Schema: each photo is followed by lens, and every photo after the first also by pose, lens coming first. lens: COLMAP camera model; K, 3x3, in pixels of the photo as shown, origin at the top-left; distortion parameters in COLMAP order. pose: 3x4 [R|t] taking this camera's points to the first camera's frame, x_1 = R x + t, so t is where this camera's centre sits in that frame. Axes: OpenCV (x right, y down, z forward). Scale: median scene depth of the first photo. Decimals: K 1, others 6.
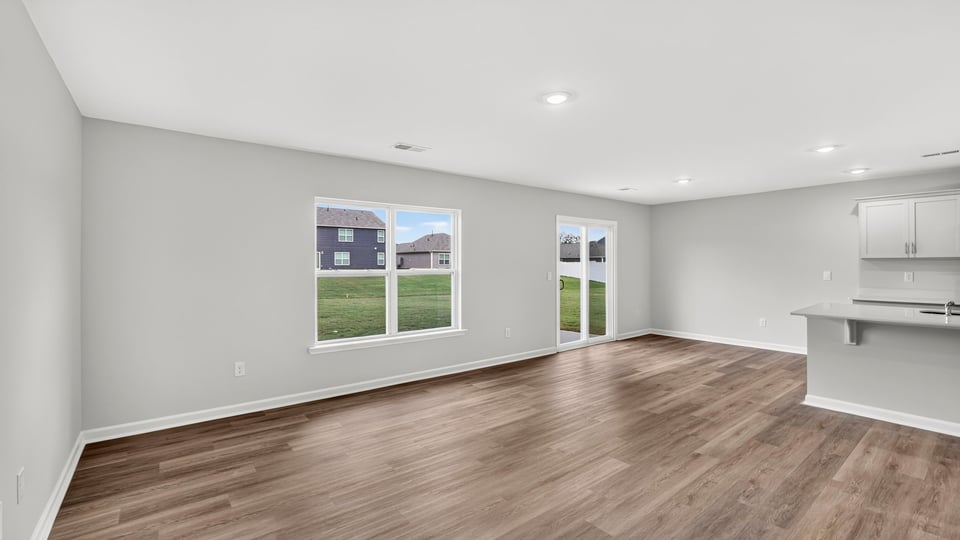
lens RADIAL K [[418.6, 0, 462.2], [0, 418.6, 270.6], [0, 0, 1]] dist [-0.009072, 0.007356]
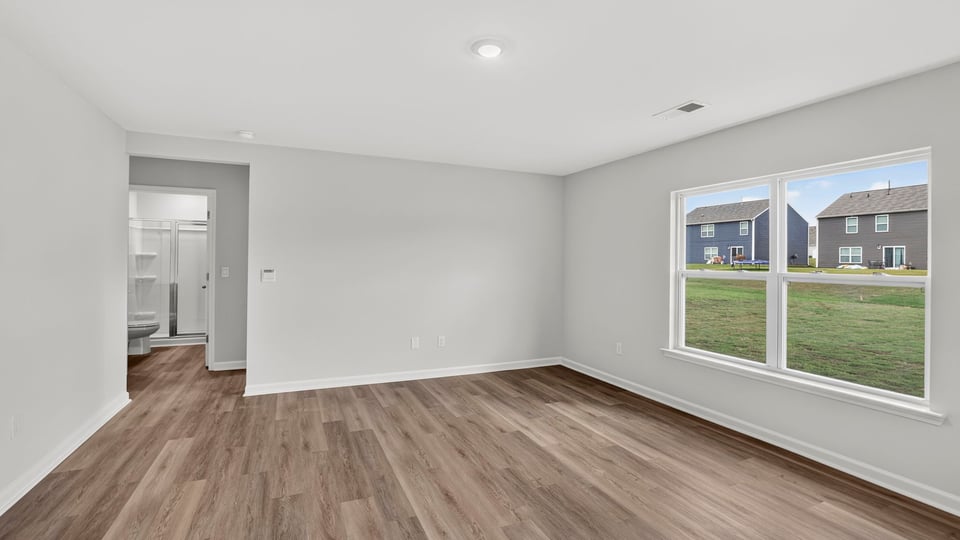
lens RADIAL K [[418.6, 0, 480.2], [0, 418.6, 270.8], [0, 0, 1]] dist [-0.009072, 0.007356]
pose [[-0.230055, 0.011014, -0.973115, 0.760682], [-0.014139, 0.999793, 0.014659, -0.004978], [0.973075, 0.017131, -0.229851, 0.900247]]
